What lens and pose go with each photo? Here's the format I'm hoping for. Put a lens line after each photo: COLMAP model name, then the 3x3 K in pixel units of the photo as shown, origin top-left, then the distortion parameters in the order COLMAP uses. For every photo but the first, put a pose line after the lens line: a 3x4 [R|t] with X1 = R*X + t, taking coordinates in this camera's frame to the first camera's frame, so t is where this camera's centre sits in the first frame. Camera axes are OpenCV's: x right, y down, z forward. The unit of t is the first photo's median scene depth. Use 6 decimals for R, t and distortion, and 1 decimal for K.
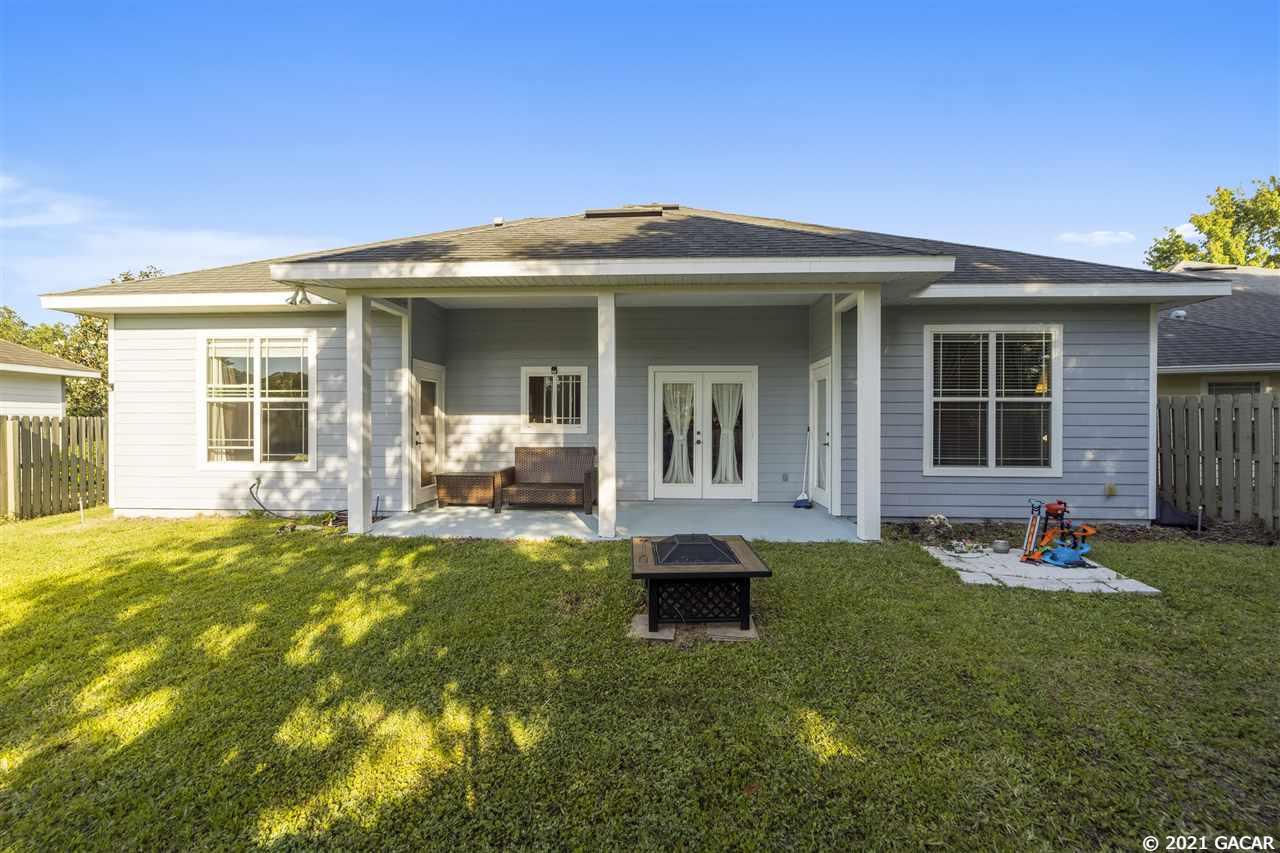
lens RADIAL K [[512.8, 0, 639.8], [0, 512.8, 425.3], [0, 0, 1]] dist [-0.003346, 0.000082]
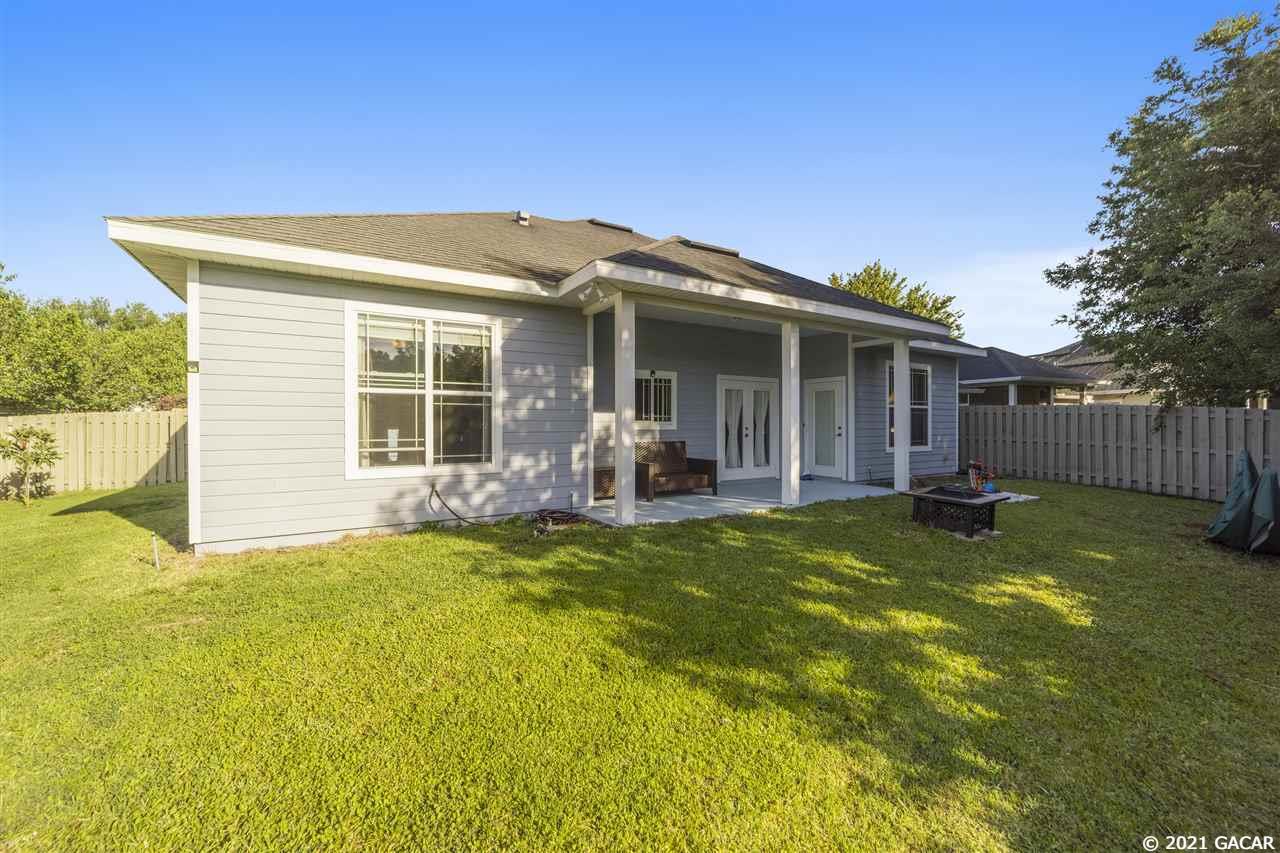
lens RADIAL K [[512.8, 0, 638.7], [0, 512.8, 424.5], [0, 0, 1]] dist [-0.003346, 0.000082]
pose [[0.825359, -0.002902, 0.564601, -0.944366], [0.004258, 0.999990, -0.001085, 0.006576], [-0.564592, 0.003300, 0.825363, 0.098277]]
